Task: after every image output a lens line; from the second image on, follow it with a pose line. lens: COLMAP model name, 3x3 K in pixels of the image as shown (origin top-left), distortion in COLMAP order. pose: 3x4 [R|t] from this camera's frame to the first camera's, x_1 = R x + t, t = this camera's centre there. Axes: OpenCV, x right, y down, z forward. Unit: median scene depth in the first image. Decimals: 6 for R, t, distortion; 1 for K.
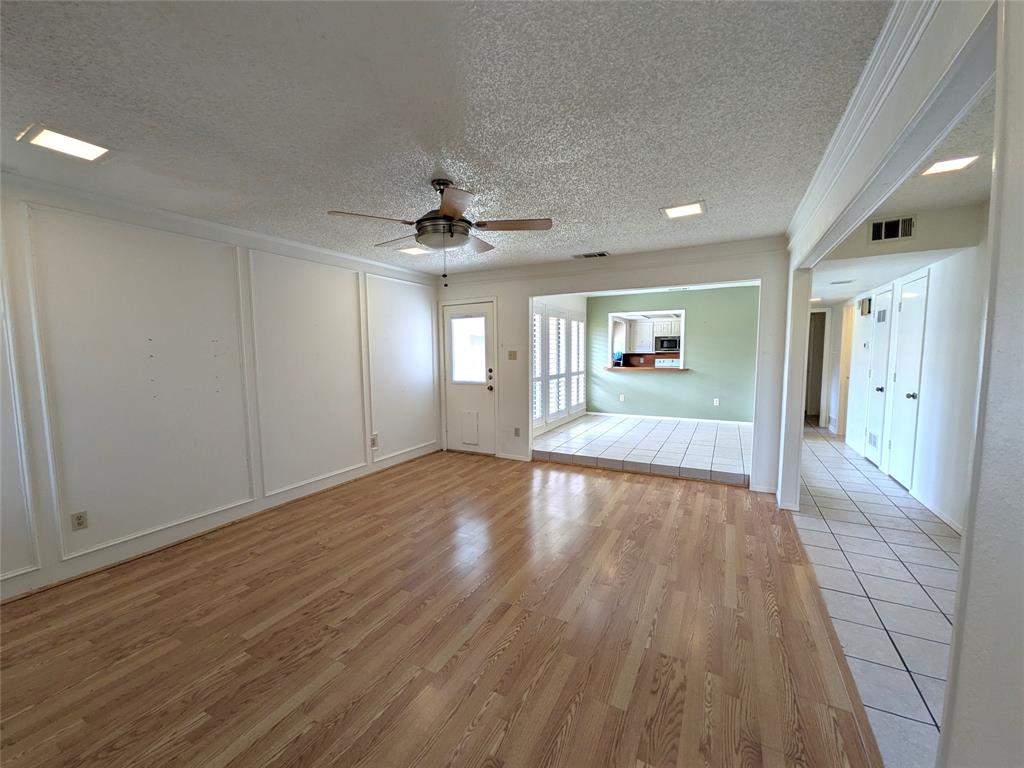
lens RADIAL K [[413.7, 0, 510.5], [0, 413.7, 386.7], [0, 0, 1]] dist [0.001228, 0.000180]
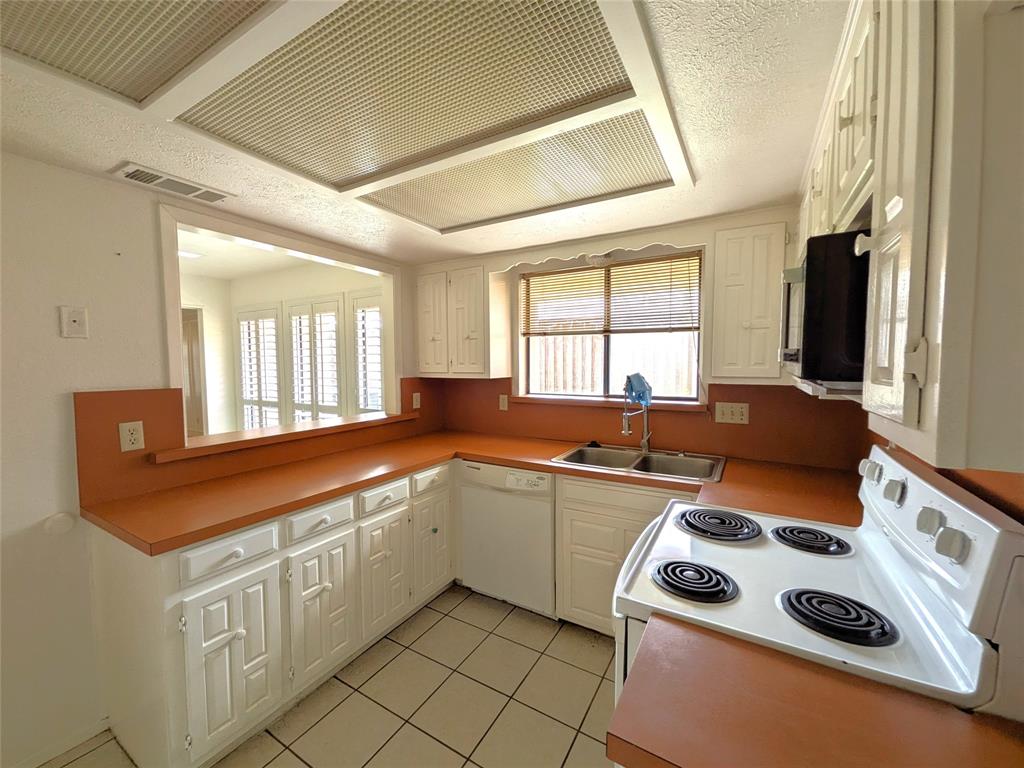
lens RADIAL K [[406.0, 0, 511.7], [0, 406.0, 386.2], [0, 0, 1]] dist [0.002450, 0.000067]
pose [[-0.044454, 0.062484, -0.997055, 0.907638], [-0.082946, 0.994365, 0.066013, -0.157905], [0.995562, 0.085637, -0.039020, 1.693382]]
